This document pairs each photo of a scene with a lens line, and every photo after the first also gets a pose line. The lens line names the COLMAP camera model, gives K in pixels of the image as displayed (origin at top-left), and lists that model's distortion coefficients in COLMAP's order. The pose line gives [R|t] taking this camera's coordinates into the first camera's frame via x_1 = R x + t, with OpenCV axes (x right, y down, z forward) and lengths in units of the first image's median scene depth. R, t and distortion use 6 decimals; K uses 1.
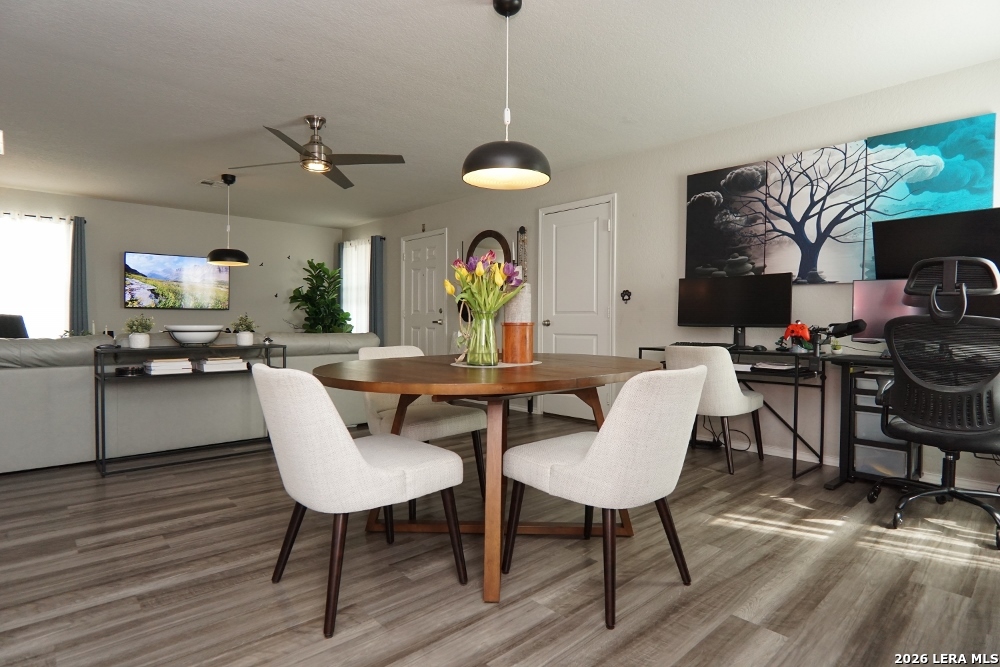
lens RADIAL K [[532.9, 0, 504.6], [0, 532.9, 332.8], [0, 0, 1]] dist [-0.021545, 0.003387]
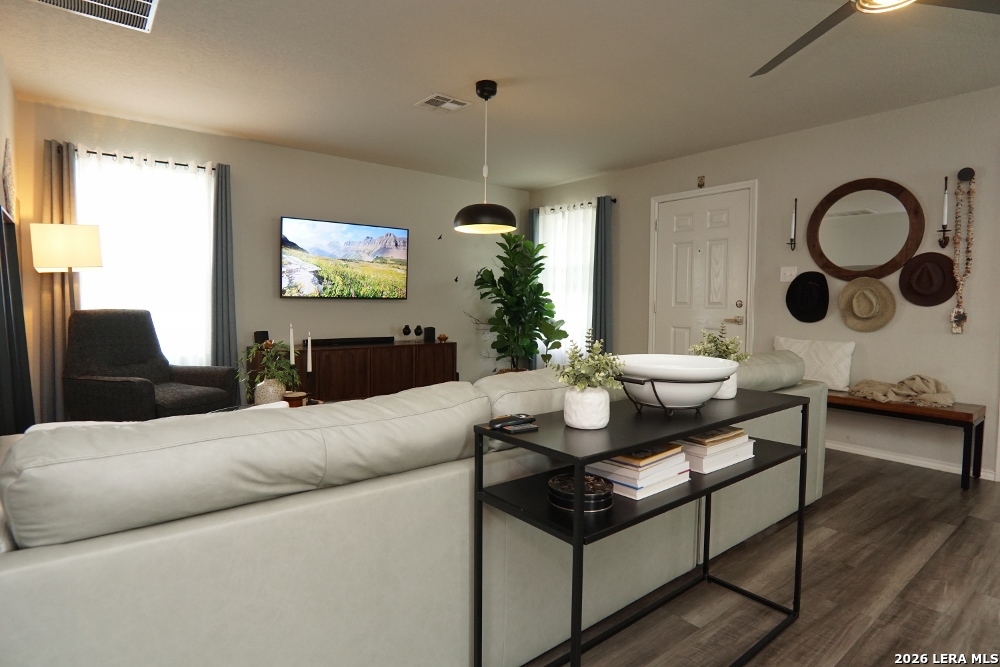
lens RADIAL K [[532.9, 0, 496.9], [0, 532.9, 326.3], [0, 0, 1]] dist [-0.021545, 0.003387]
pose [[0.997134, 0.009579, -0.075052, -0.372200], [-0.007948, 0.999726, 0.021999, -0.026200], [0.075242, -0.021339, 0.996937, 0.312214]]
